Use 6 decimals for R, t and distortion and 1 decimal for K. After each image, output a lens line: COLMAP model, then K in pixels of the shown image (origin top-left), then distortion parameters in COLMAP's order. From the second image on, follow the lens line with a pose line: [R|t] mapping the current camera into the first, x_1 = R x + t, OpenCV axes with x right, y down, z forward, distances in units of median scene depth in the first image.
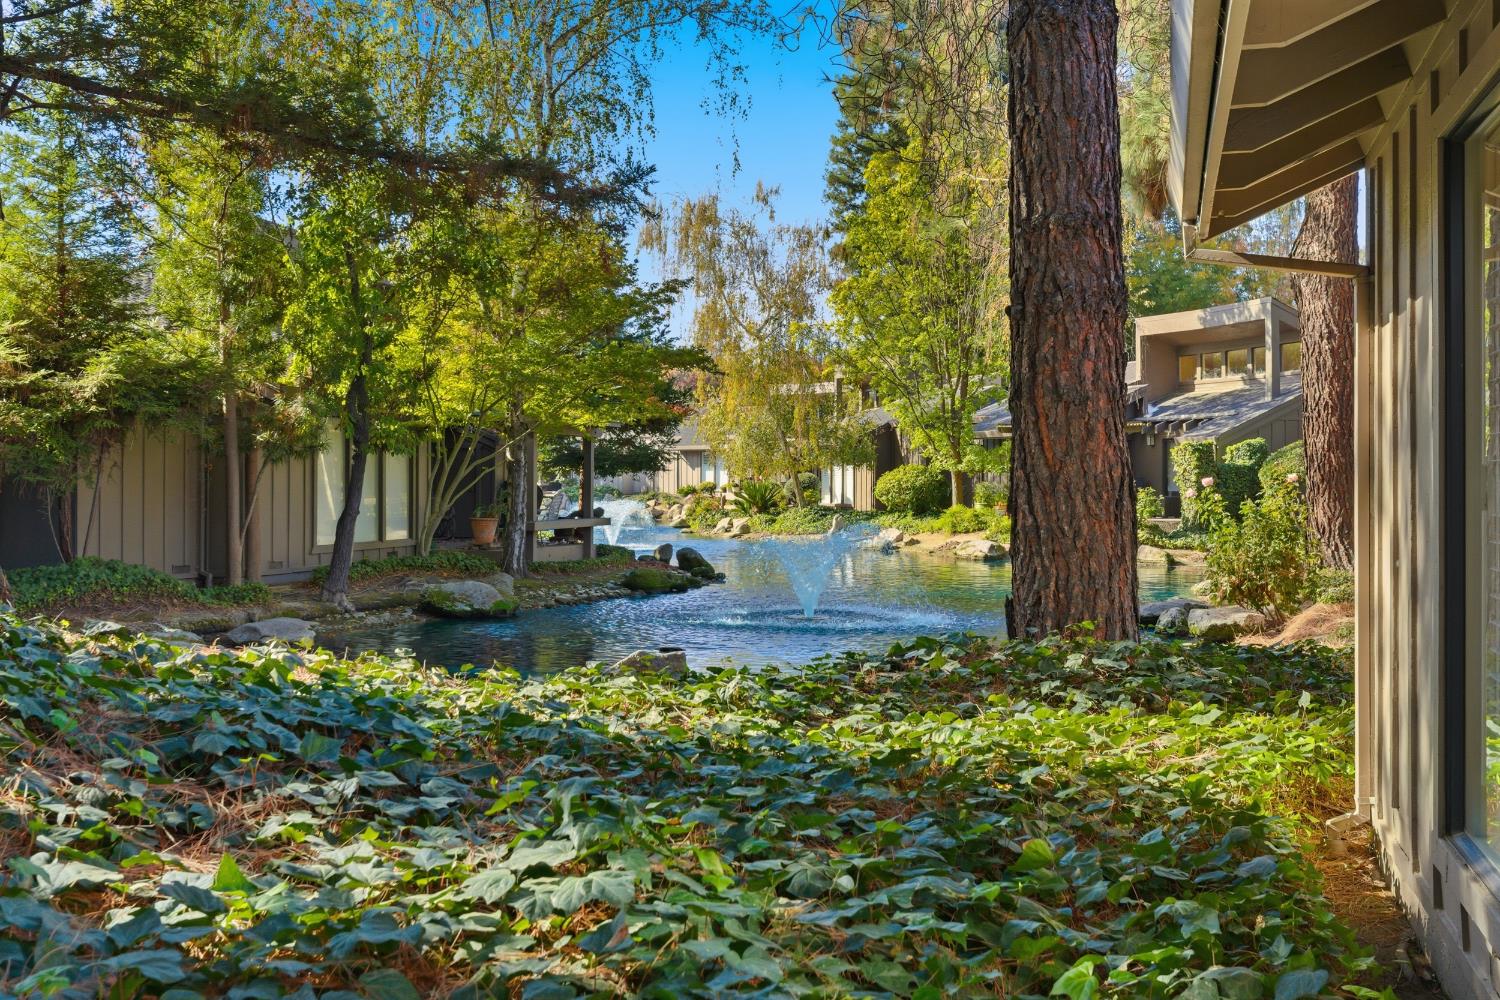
lens RADIAL K [[1476.5, 0, 750.0], [0, 1476.5, 479.9], [0, 0, 1]] dist [-0.010027, -0.000636]
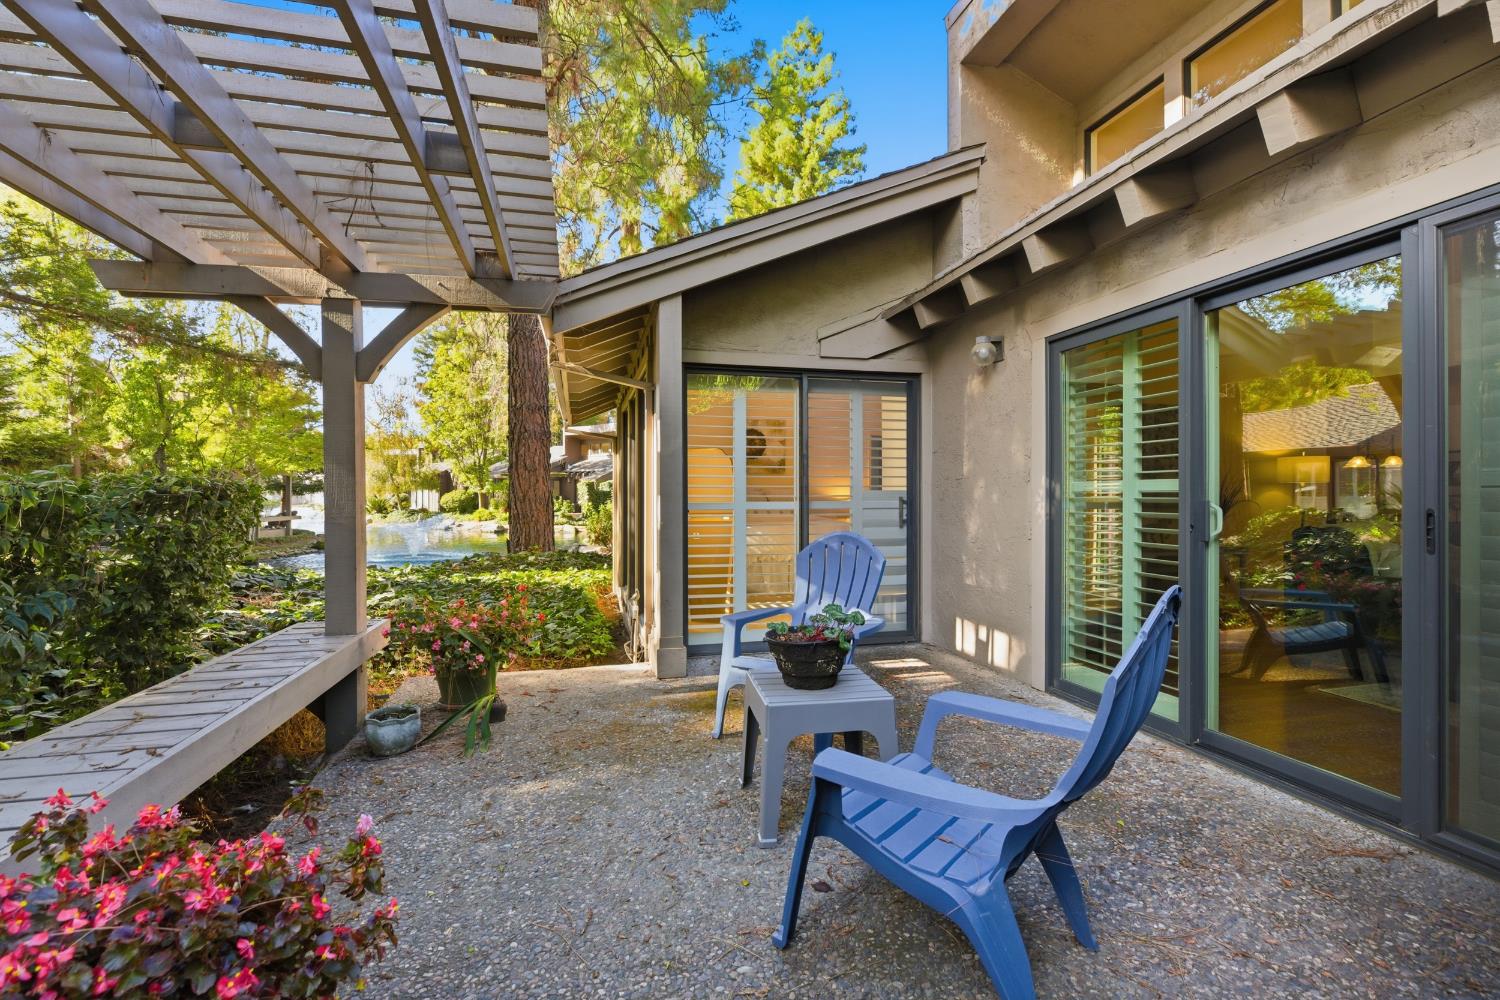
lens RADIAL K [[678.1, 0, 755.9], [0, 678.1, 496.4], [0, 0, 1]] dist [-0.006333, -0.000304]
pose [[0.863719, -0.000076, 0.503974, -0.018838], [0.000169, 1.000000, -0.000139, -0.000509], [-0.503974, 0.000205, 0.863719, -0.098971]]
